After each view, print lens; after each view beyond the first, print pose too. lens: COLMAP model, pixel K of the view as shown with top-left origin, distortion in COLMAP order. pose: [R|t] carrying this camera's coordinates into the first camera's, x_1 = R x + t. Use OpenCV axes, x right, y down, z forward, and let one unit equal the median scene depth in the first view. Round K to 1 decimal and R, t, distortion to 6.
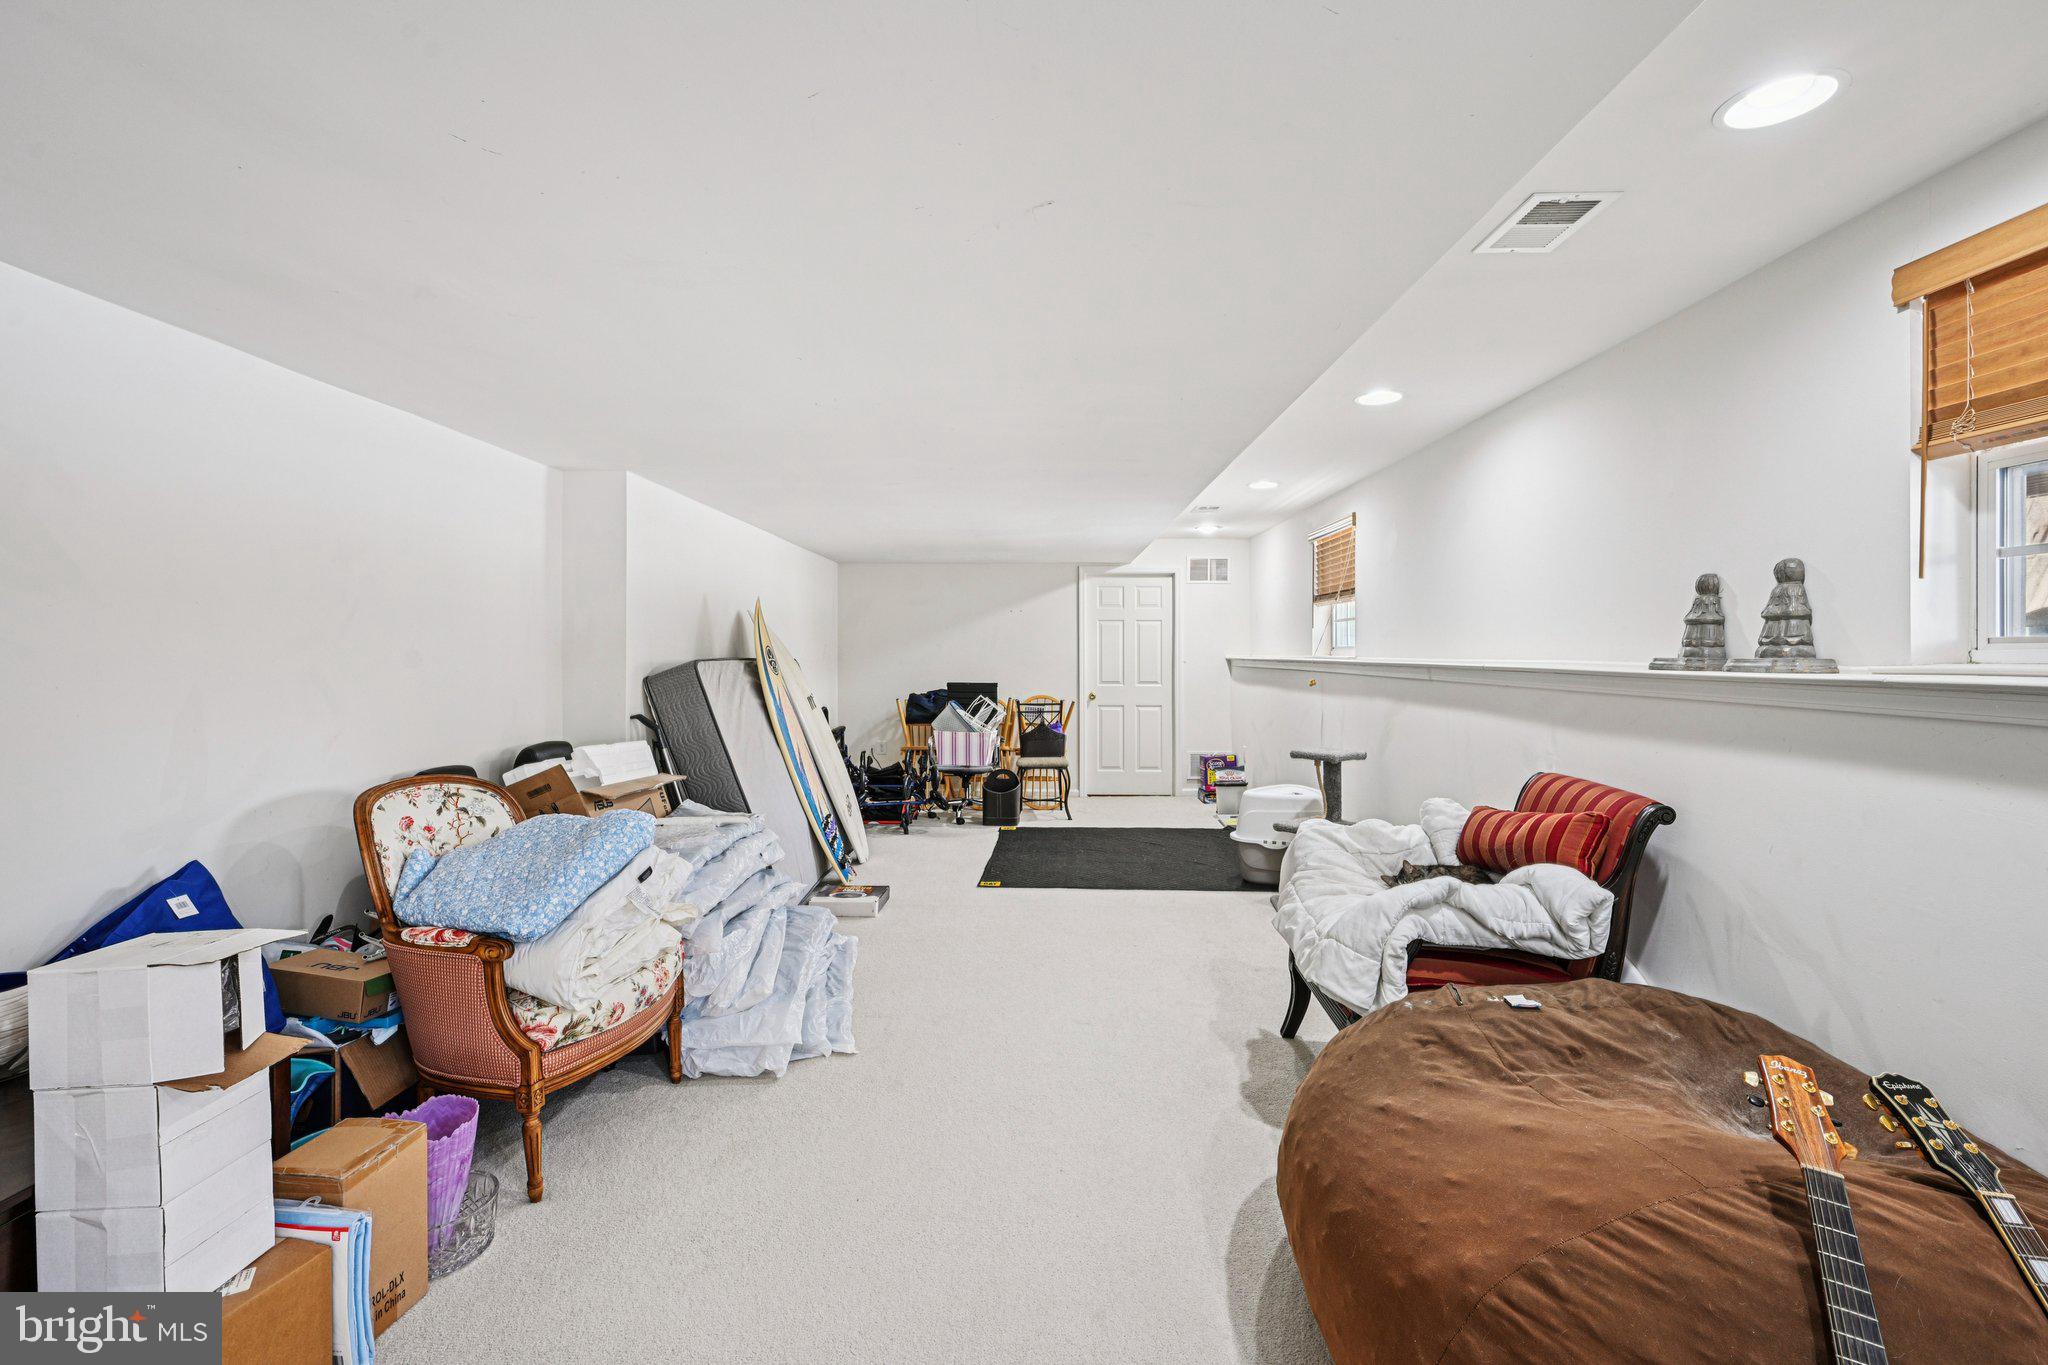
lens RADIAL K [[904.8, 0, 1028.0], [0, 904.8, 679.4], [0, 0, 1]] dist [0.000021, 0.000329]
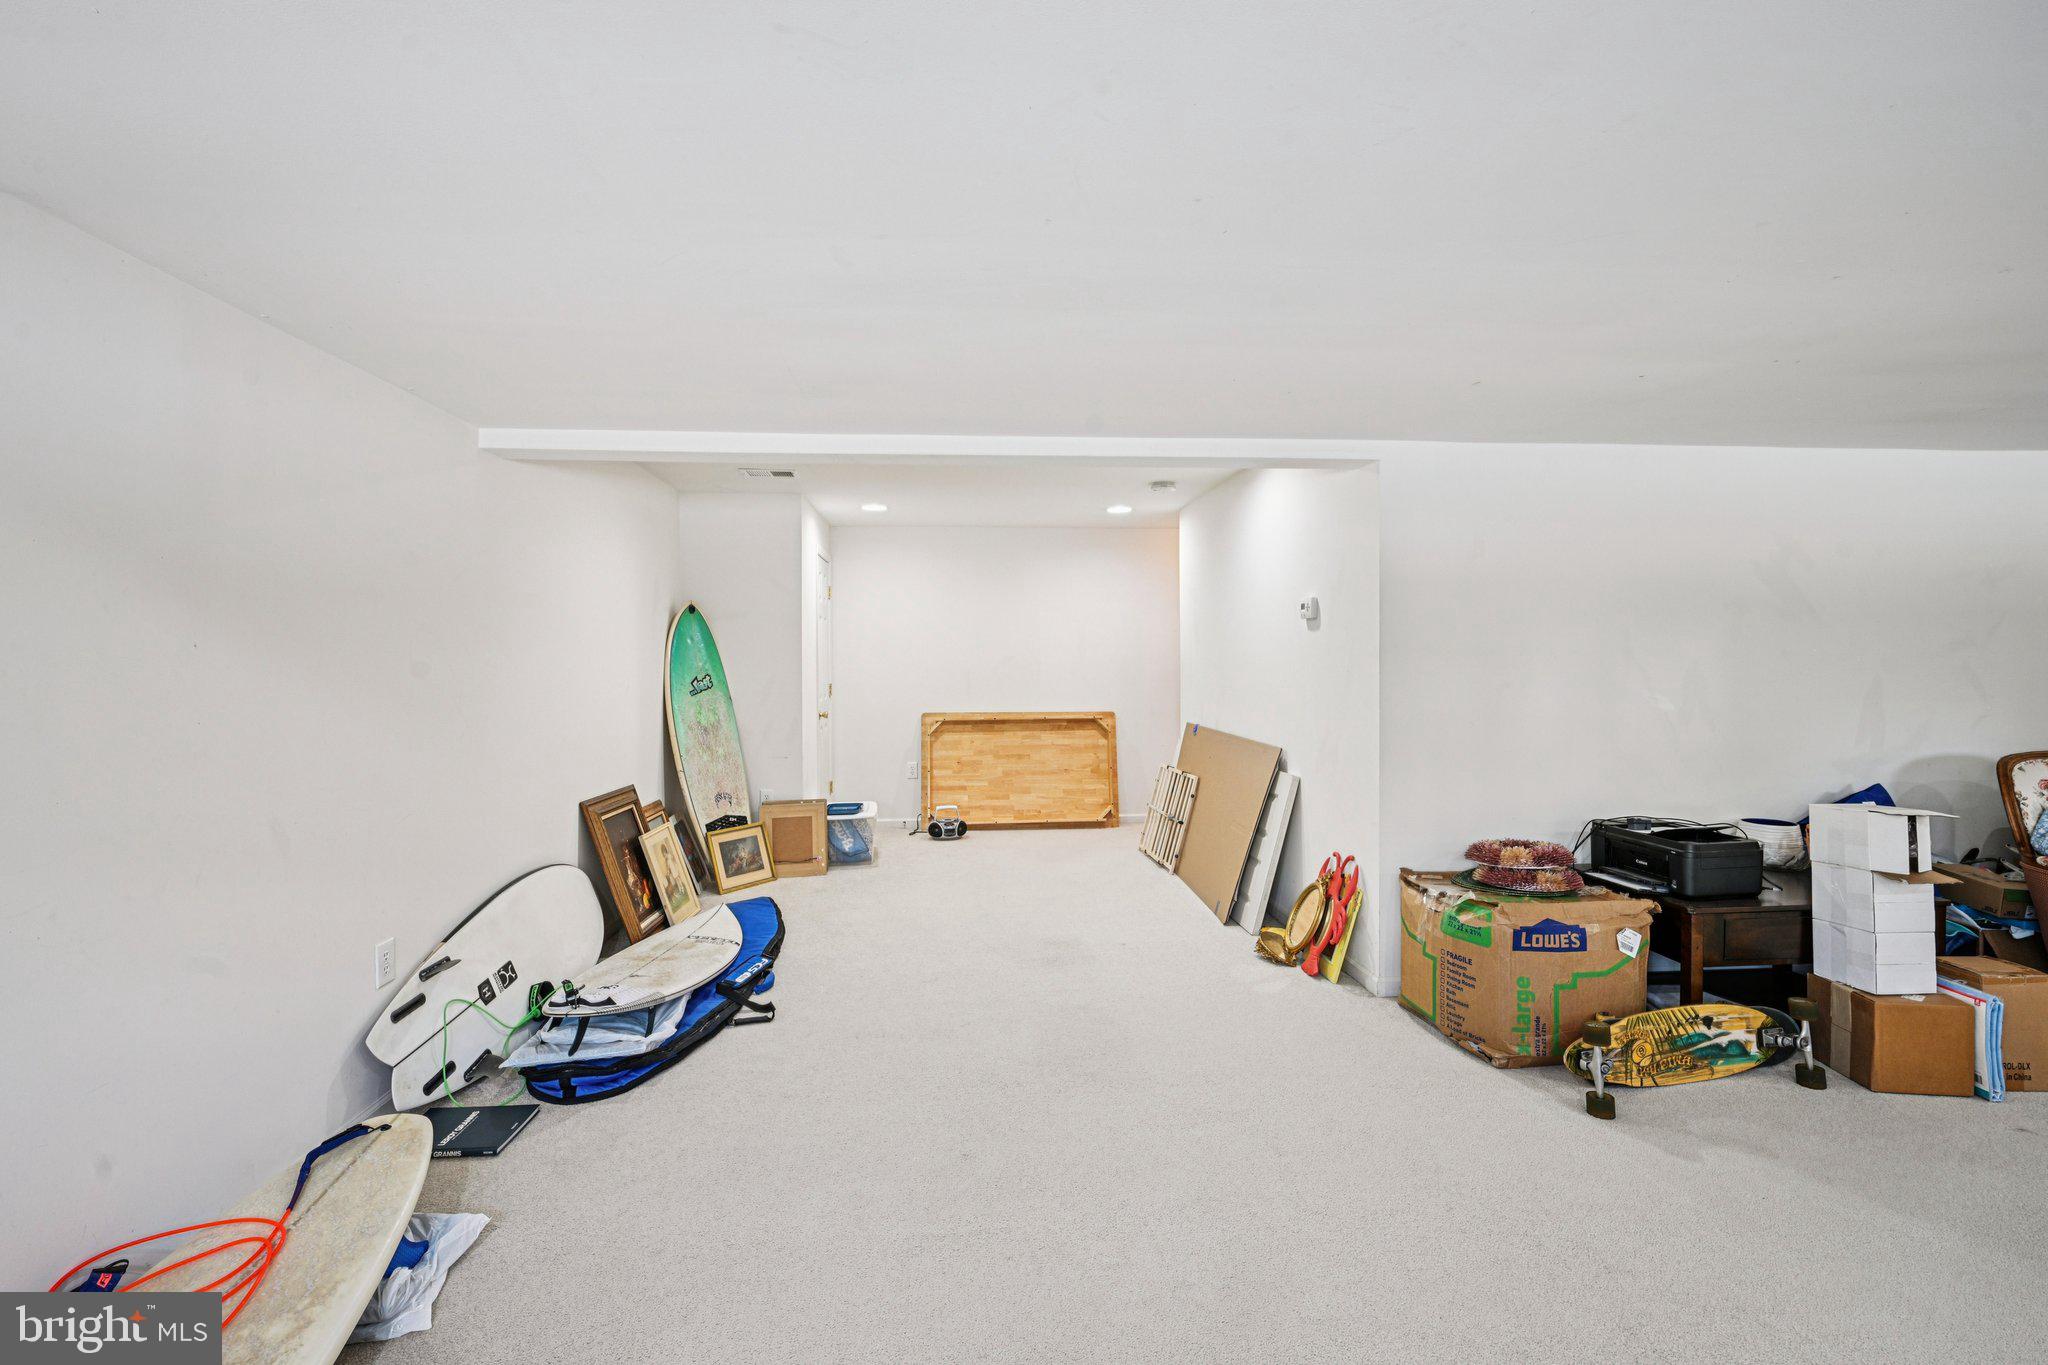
lens RADIAL K [[884.2, 0, 1008.3], [0, 884.2, 676.2], [0, 0, 1]] dist [0.001219, -0.000100]
pose [[0.079278, 0.001075, -0.996852, 0.528167], [-0.009906, 0.999951, 0.000290, 0.018363], [0.996803, 0.009852, 0.079285, -0.671603]]
